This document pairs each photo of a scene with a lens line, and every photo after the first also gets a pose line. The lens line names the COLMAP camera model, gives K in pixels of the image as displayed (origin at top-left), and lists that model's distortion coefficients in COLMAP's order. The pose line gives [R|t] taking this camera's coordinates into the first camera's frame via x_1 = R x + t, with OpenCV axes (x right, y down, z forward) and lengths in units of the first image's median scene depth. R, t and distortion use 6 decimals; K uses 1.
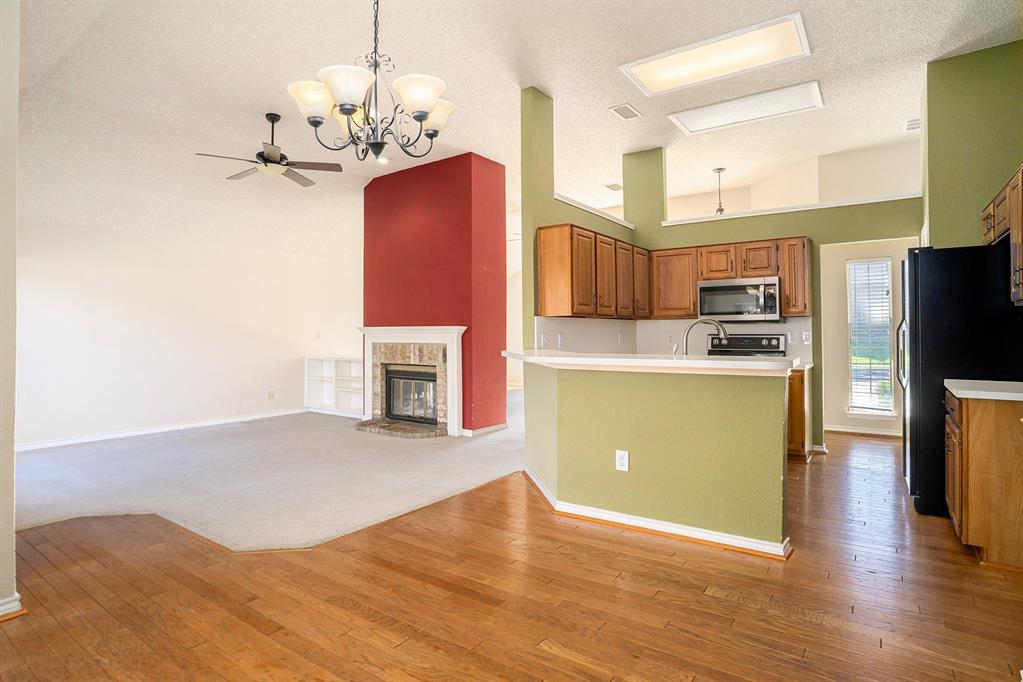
lens RADIAL K [[533.2, 0, 524.0], [0, 533.2, 331.5], [0, 0, 1]] dist [-0.030185, 0.000744]
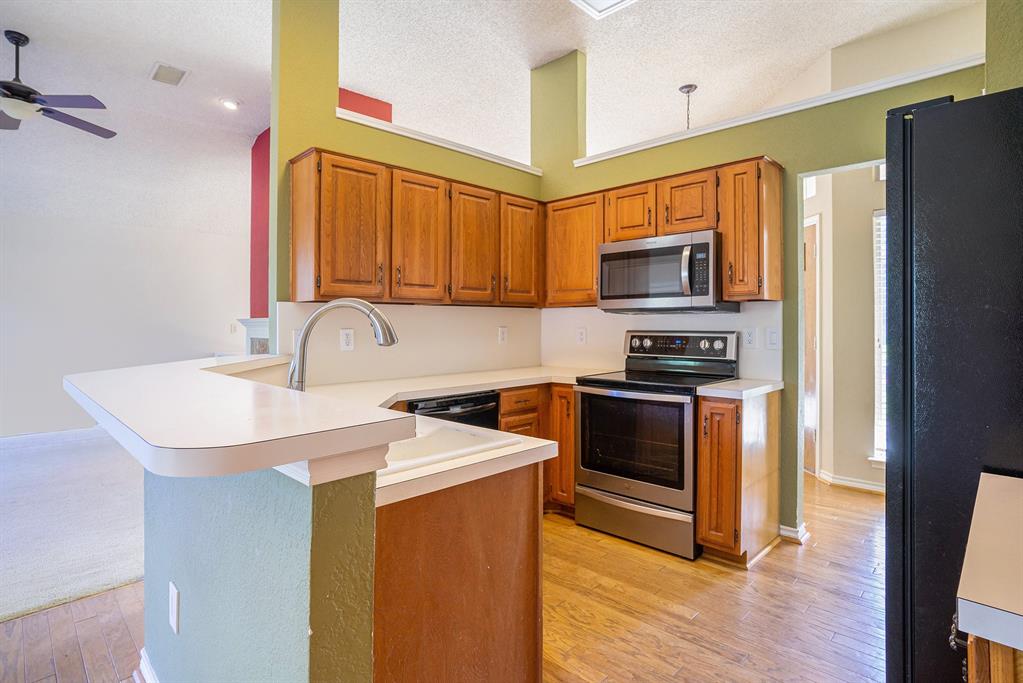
lens RADIAL K [[533.2, 0, 524.0], [0, 533.2, 332.0], [0, 0, 1]] dist [-0.030185, 0.000744]
pose [[0.988743, 0.003650, -0.149581, 0.345238], [-0.000868, 0.999826, 0.018659, -0.004820], [0.149623, -0.018319, 0.988573, 0.382741]]
